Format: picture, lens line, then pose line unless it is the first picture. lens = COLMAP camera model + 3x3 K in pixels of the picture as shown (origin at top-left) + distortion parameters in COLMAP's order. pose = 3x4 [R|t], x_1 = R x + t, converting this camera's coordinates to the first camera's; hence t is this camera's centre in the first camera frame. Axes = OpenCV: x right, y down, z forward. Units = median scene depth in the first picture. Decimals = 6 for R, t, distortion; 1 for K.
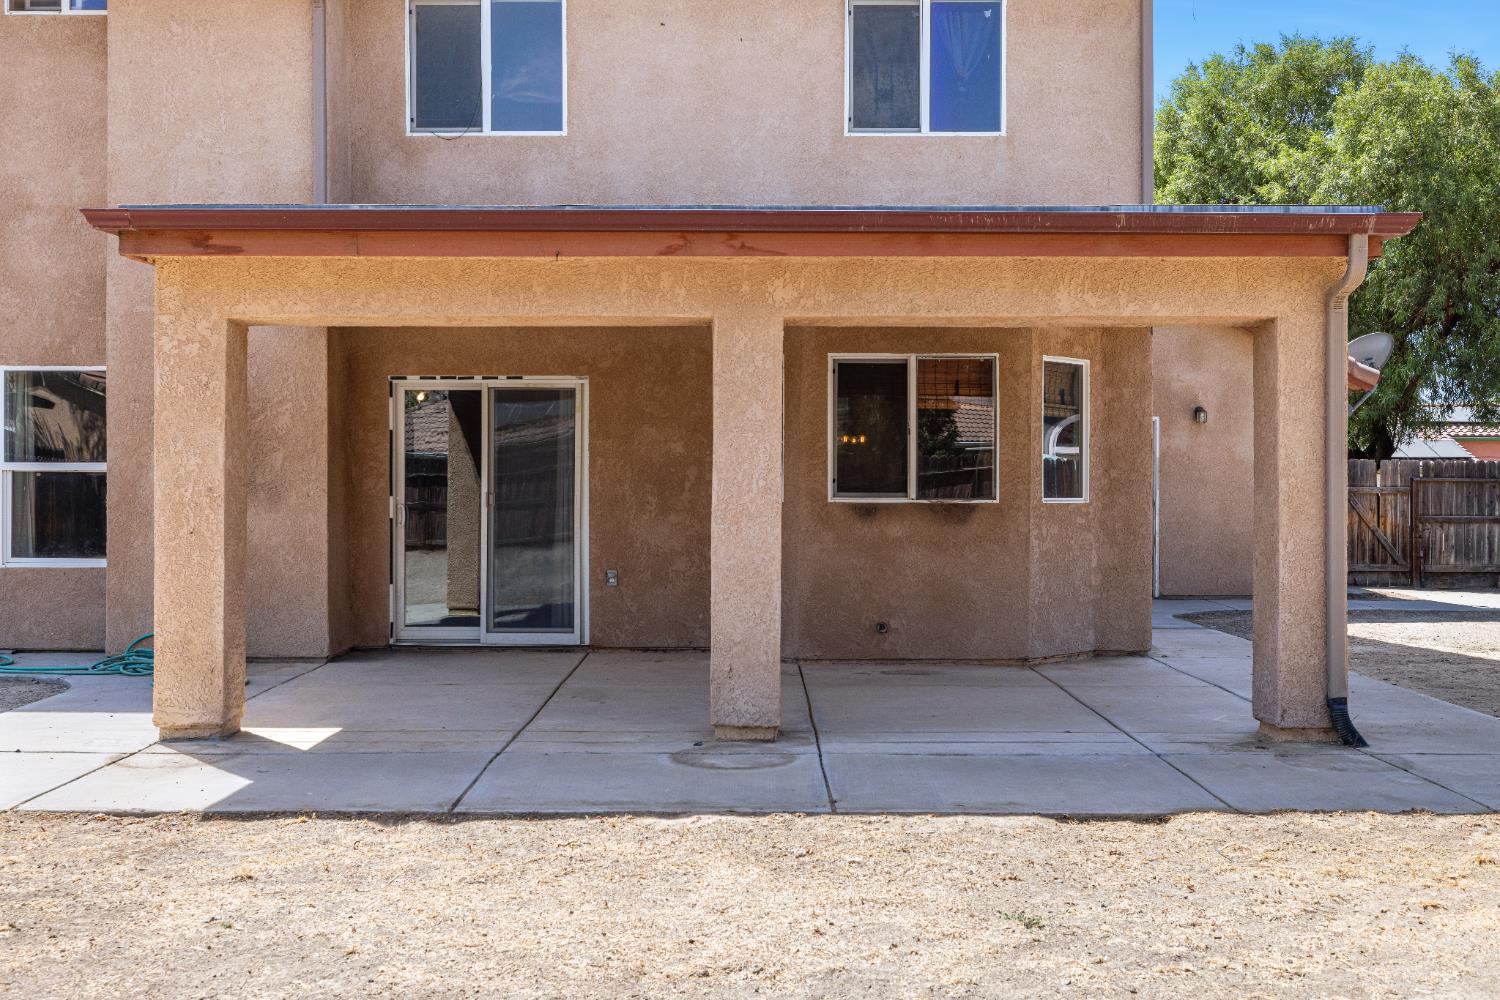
lens RADIAL K [[1467.7, 0, 750.0], [0, 1467.7, 500.0], [0, 0, 1]] dist [-0.000220, 0.017336]
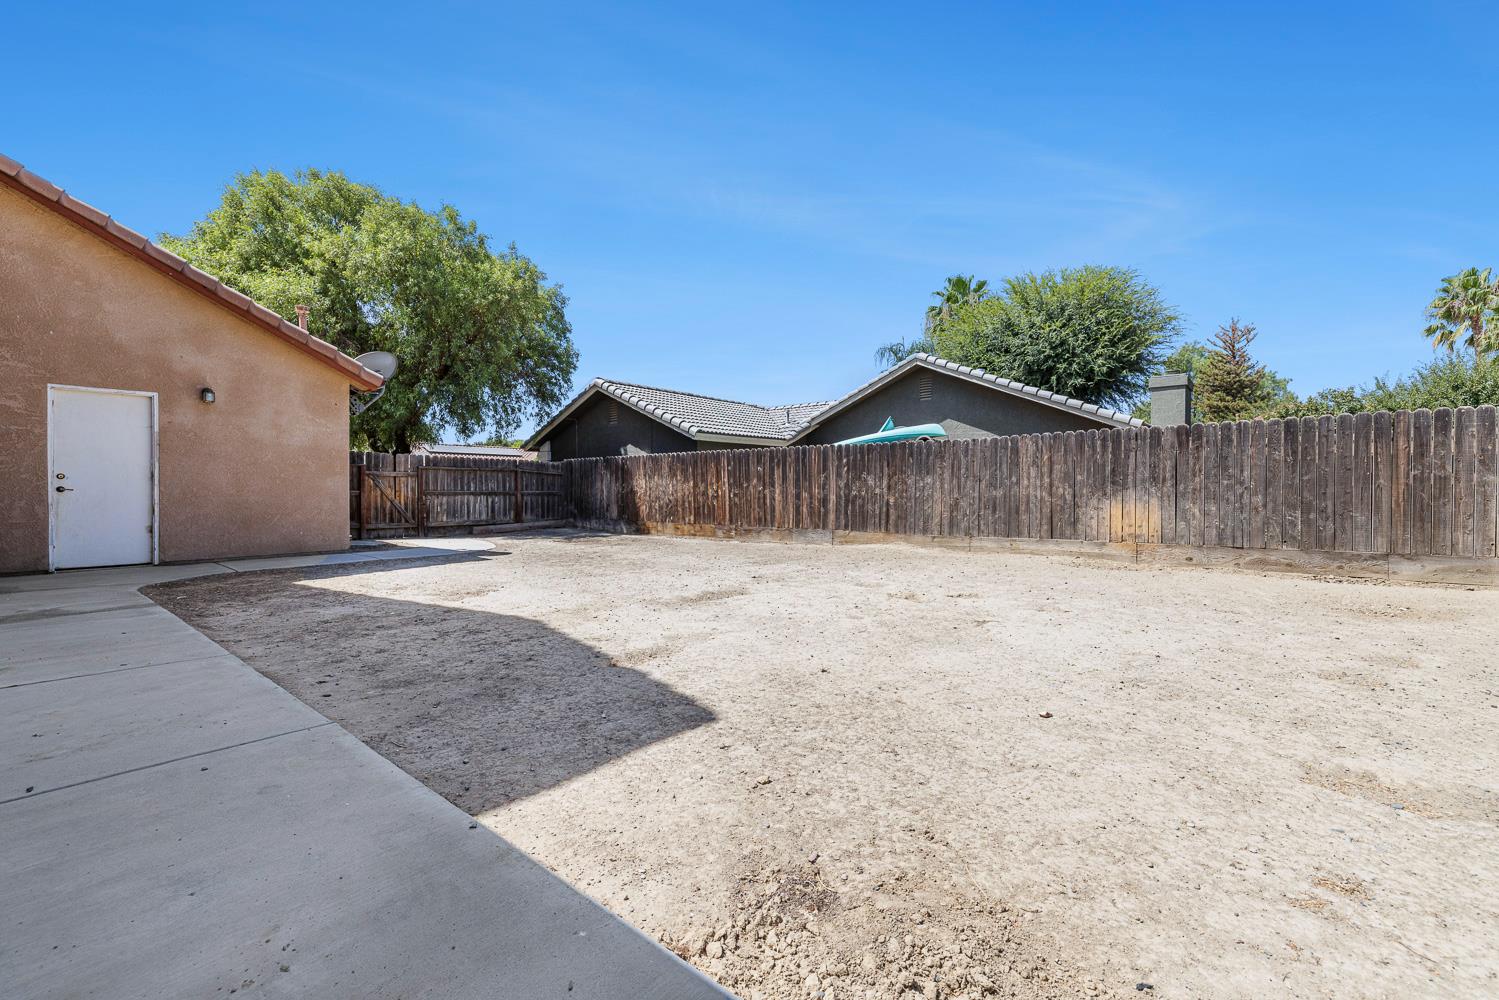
lens RADIAL K [[628.4, 0, 750.1], [0, 628.4, 494.2], [0, 0, 1]] dist [-0.000284, -0.000146]
pose [[0.633328, -0.008377, 0.773838, 0.162824], [0.007211, 0.999962, 0.004924, 0.013815], [-0.773850, 0.002461, 0.633364, 0.316578]]
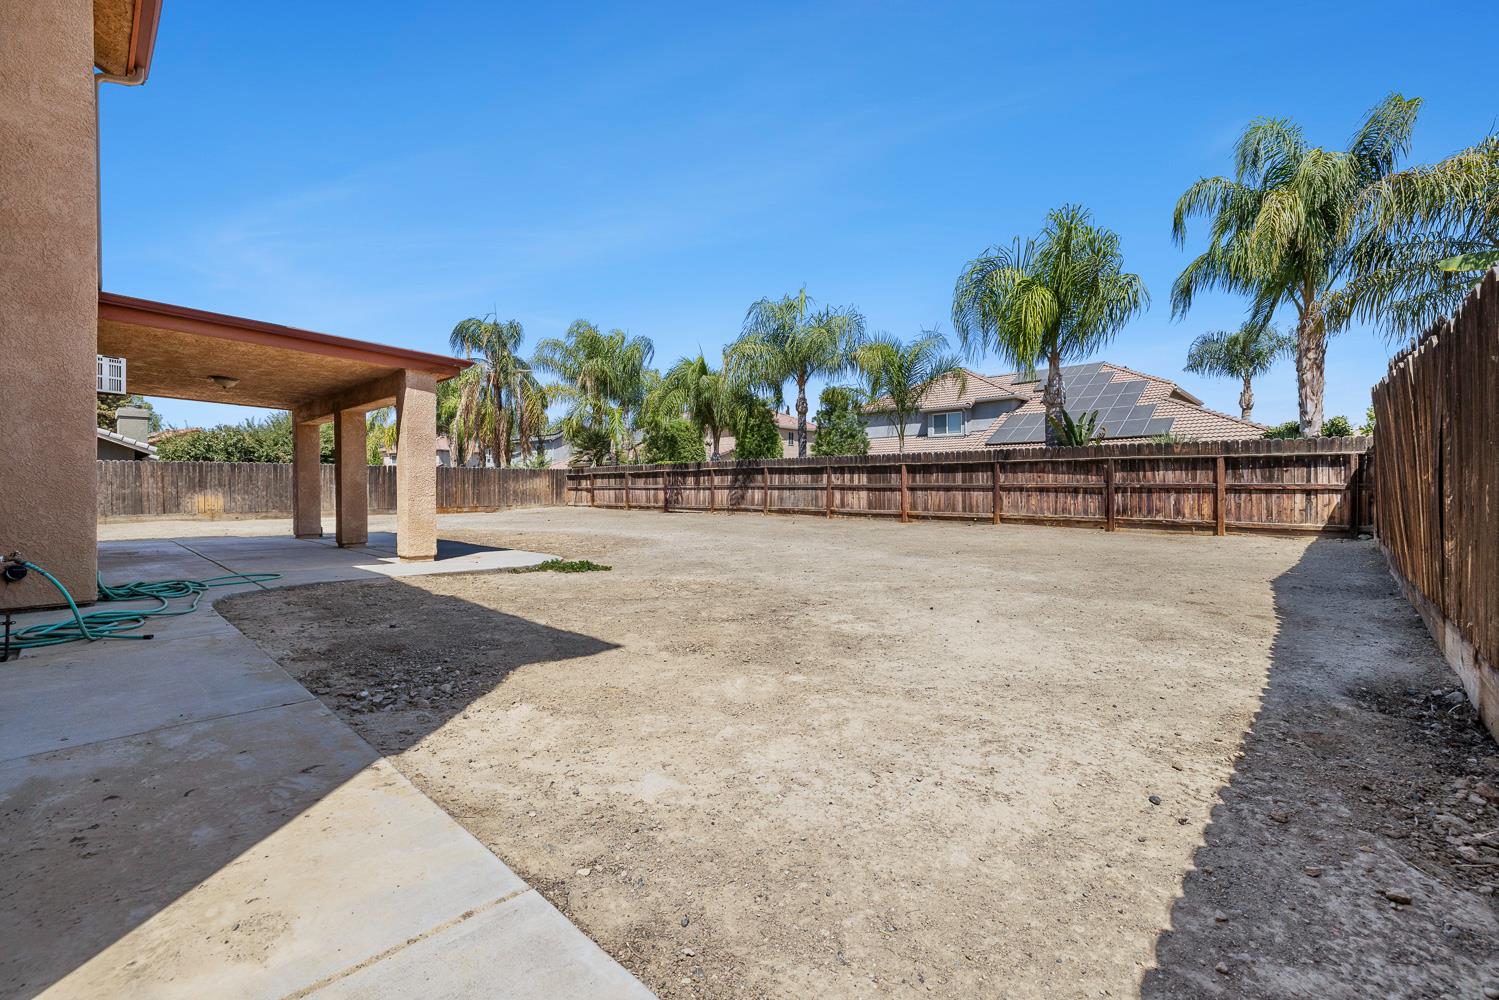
lens RADIAL K [[628.4, 0, 750.1], [0, 628.4, 494.2], [0, 0, 1]] dist [-0.000284, -0.000146]
pose [[-0.733443, -0.005200, 0.679732, -0.564519], [0.004589, 0.999910, 0.012601, 0.013830], [-0.679736, 0.012361, -0.733353, 0.518300]]
